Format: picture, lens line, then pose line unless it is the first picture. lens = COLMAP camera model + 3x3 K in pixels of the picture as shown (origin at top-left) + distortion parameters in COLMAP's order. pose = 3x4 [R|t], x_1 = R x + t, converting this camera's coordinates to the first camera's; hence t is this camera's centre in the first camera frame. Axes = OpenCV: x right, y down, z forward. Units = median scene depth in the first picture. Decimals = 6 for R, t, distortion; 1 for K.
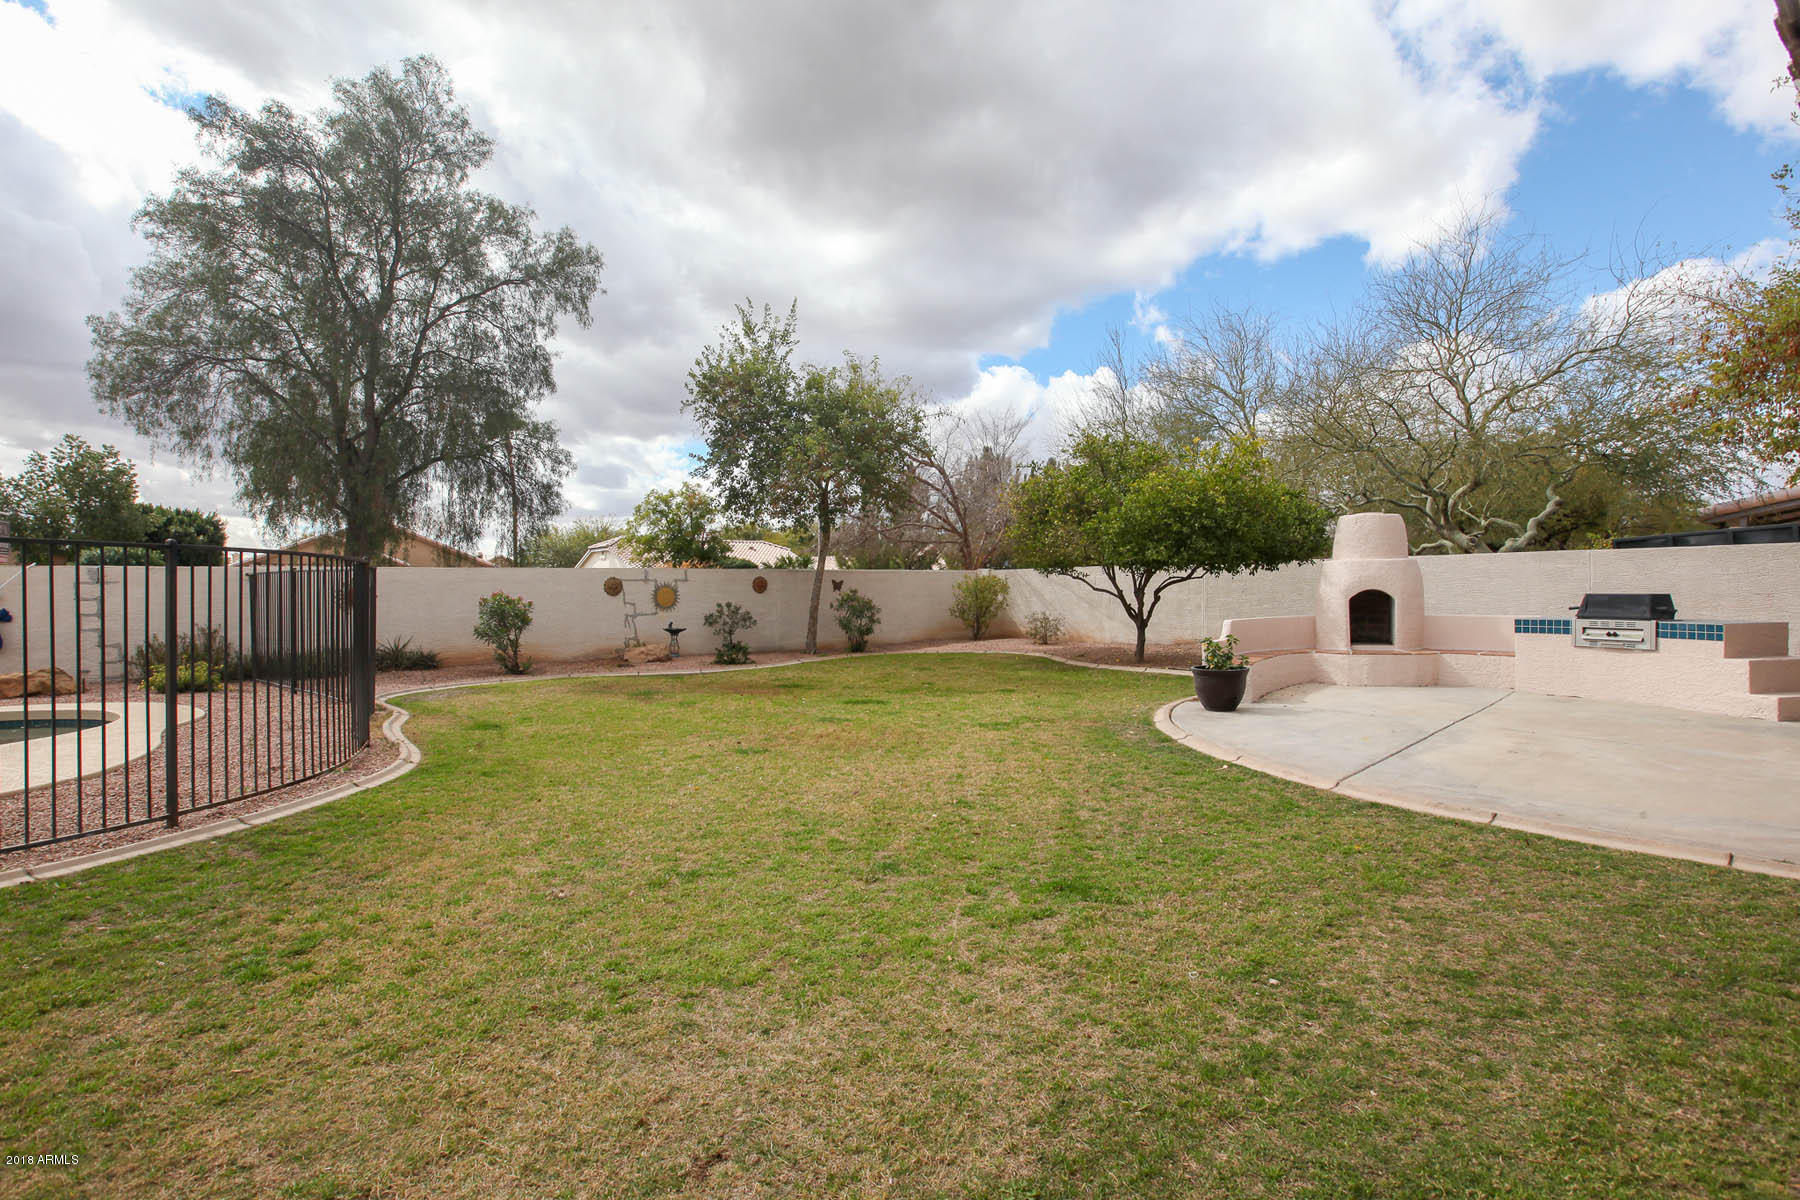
lens RADIAL K [[875.9, 0, 907.2], [0, 875.9, 597.1], [0, 0, 1]] dist [-0.039479, 0.008867]
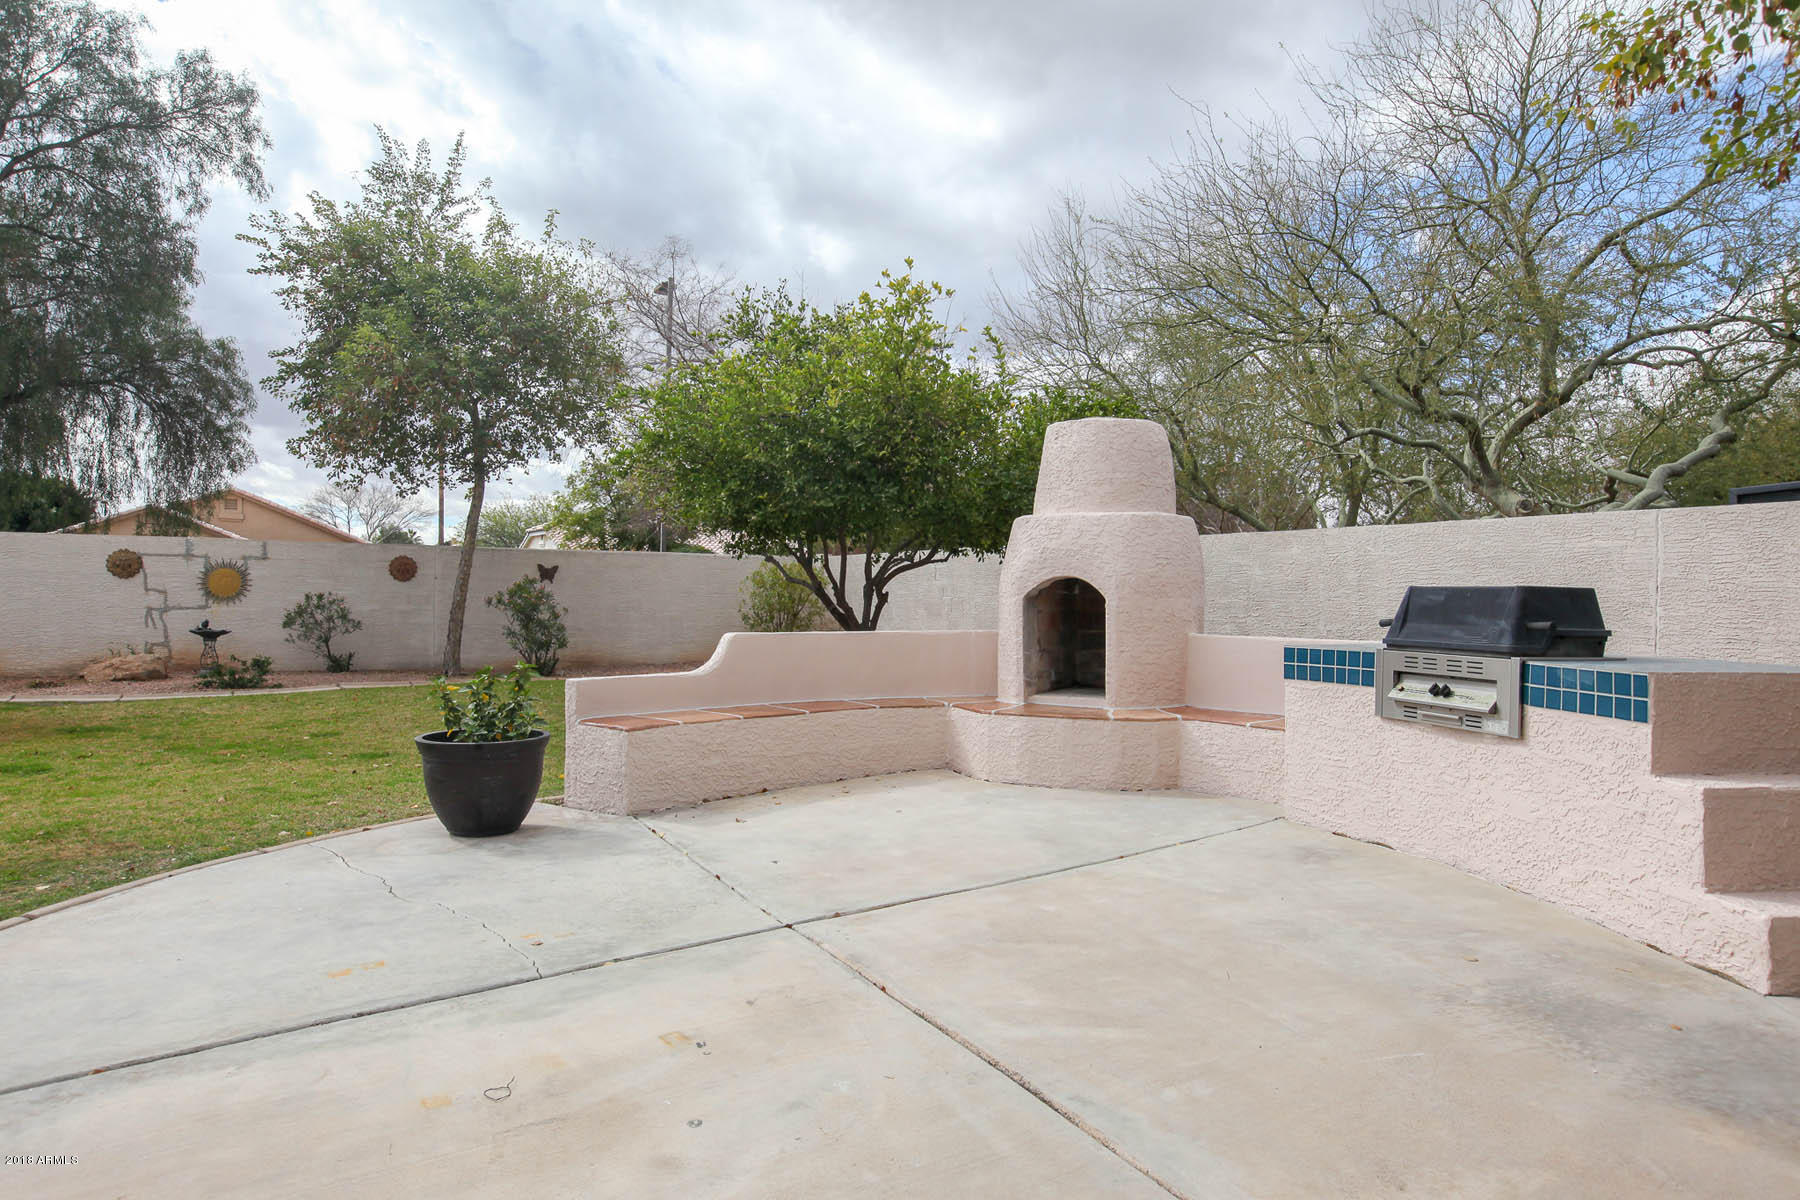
lens RADIAL K [[1128.5, 0, 893.3], [0, 1128.5, 593.8], [0, 0, 1]] dist [-0.021024, 0.002536]
pose [[0.990977, 0.021769, -0.132251, 0.341214], [-0.023300, 0.999678, -0.010040, 0.005561], [0.131990, 0.013030, 0.991165, 0.247394]]
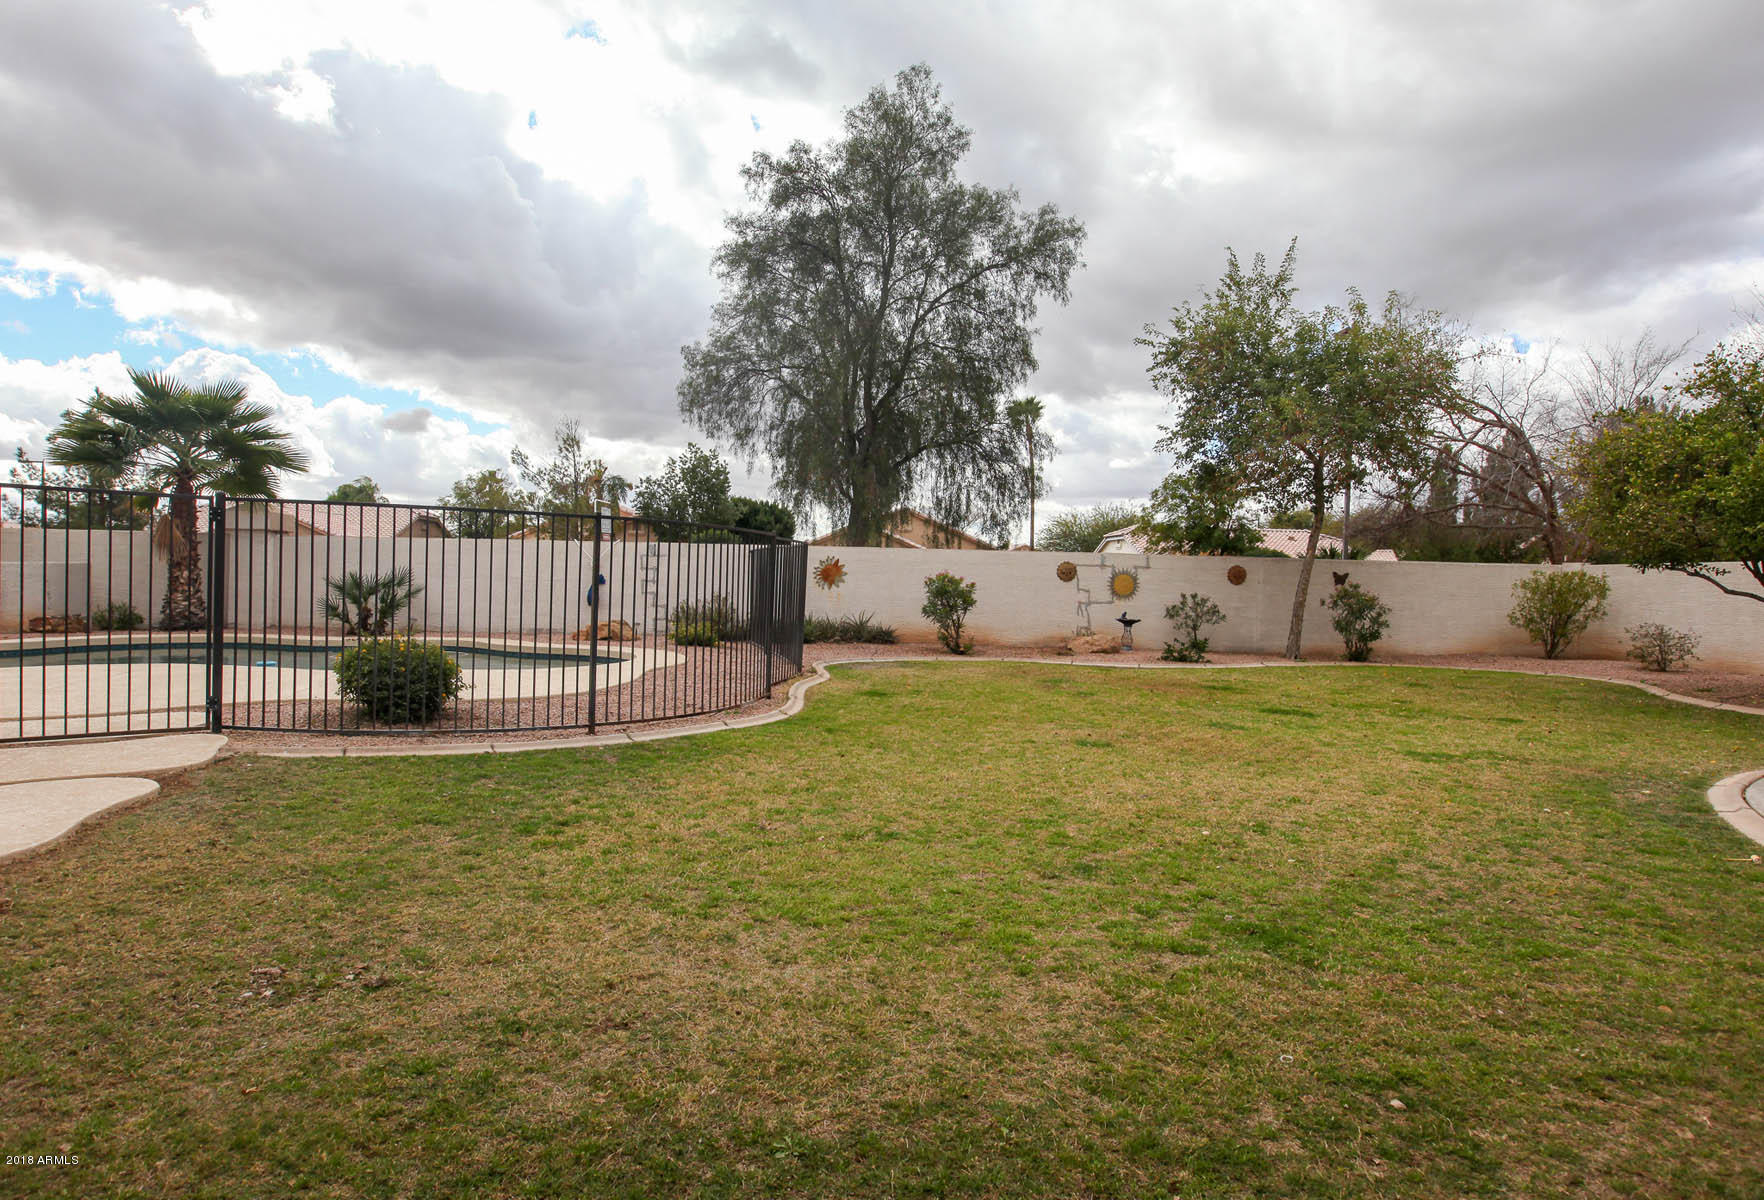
lens RADIAL K [[955.3, 0, 839.0], [0, 955.3, 579.2], [0, 0, 1]] dist [-0.030018, 0.011046]
pose [[0.801434, 0.030168, -0.597322, 0.084974], [-0.038411, 0.999261, -0.001069, 0.006852], [0.596848, 0.023800, 0.802001, 0.018947]]
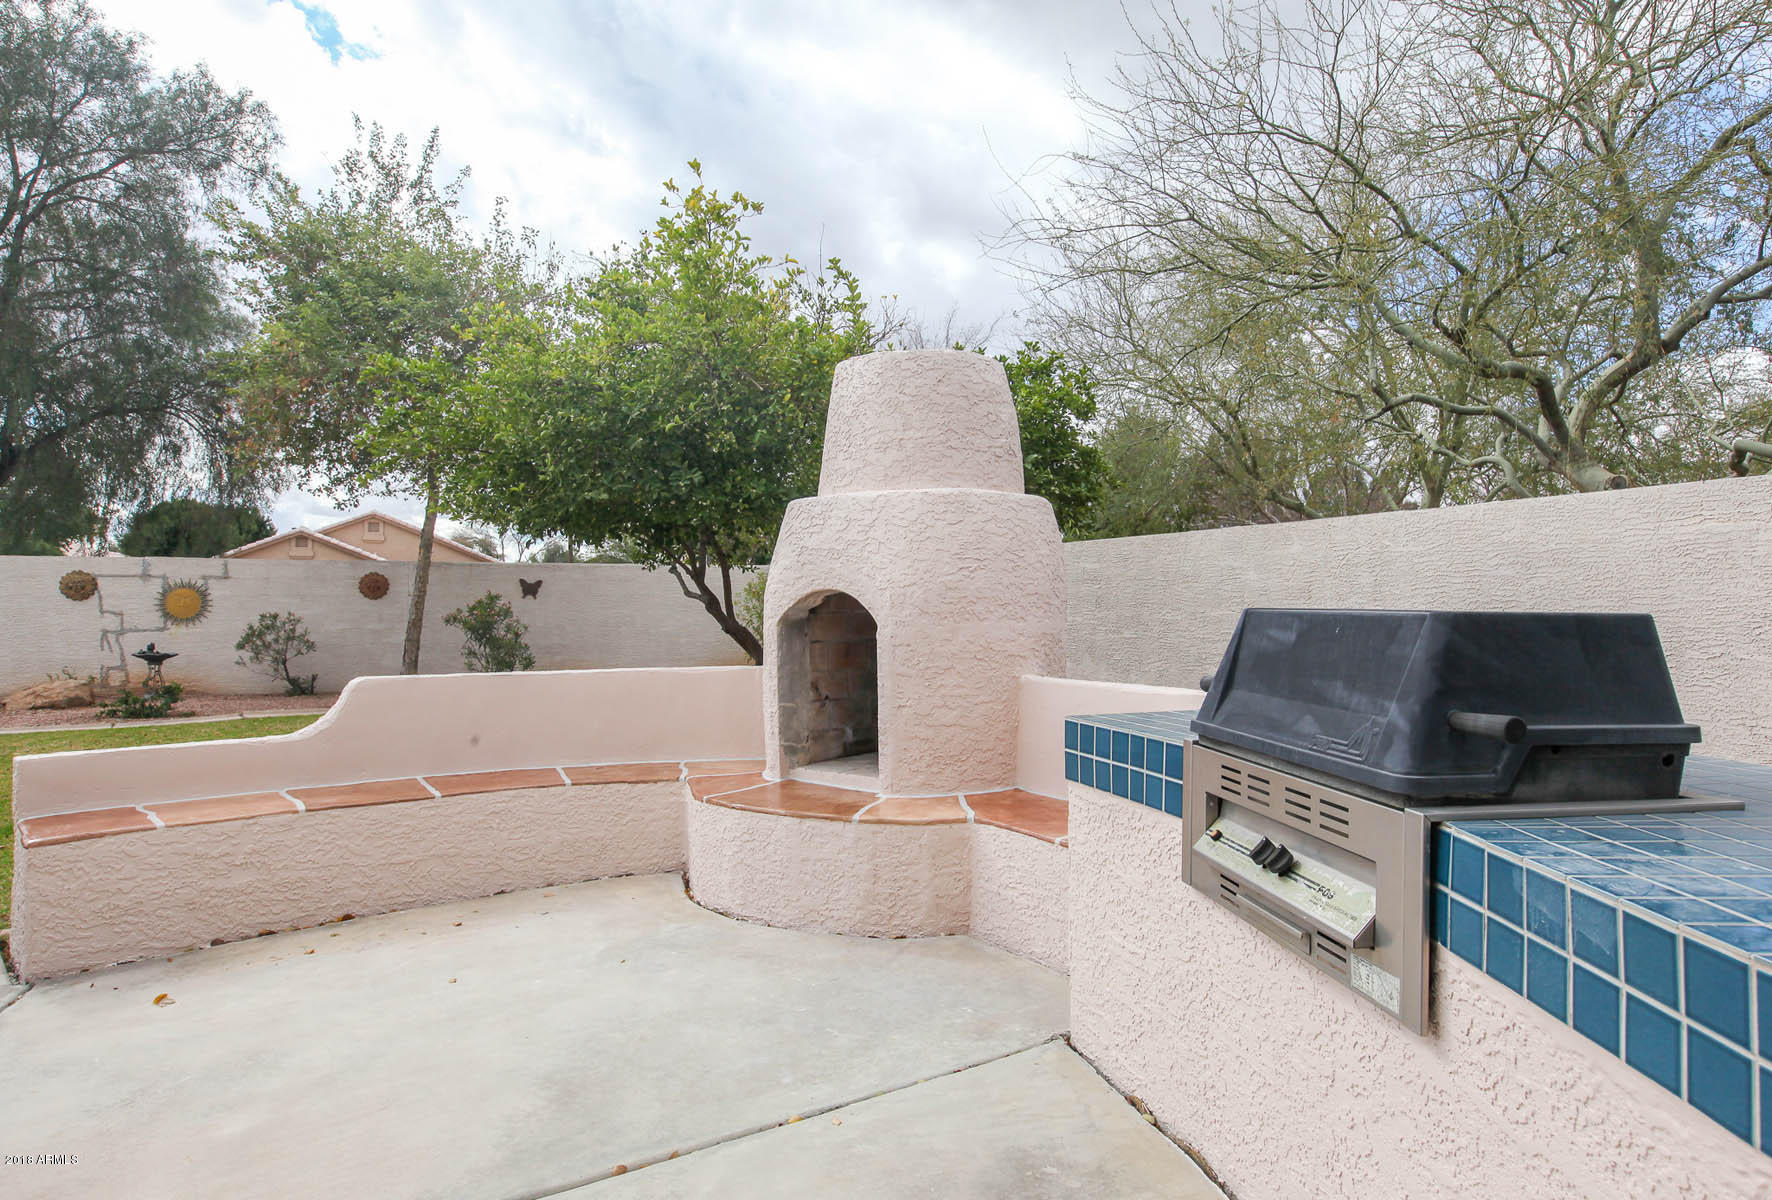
lens RADIAL K [[1056.3, 0, 891.1], [0, 1056.3, 599.6], [0, 0, 1]] dist [-0.034124, 0.006831]
pose [[0.967930, 0.008765, -0.251067, 0.423966], [-0.011391, 0.999895, -0.009010, -0.001686], [0.250962, 0.011581, 0.967928, 0.416472]]
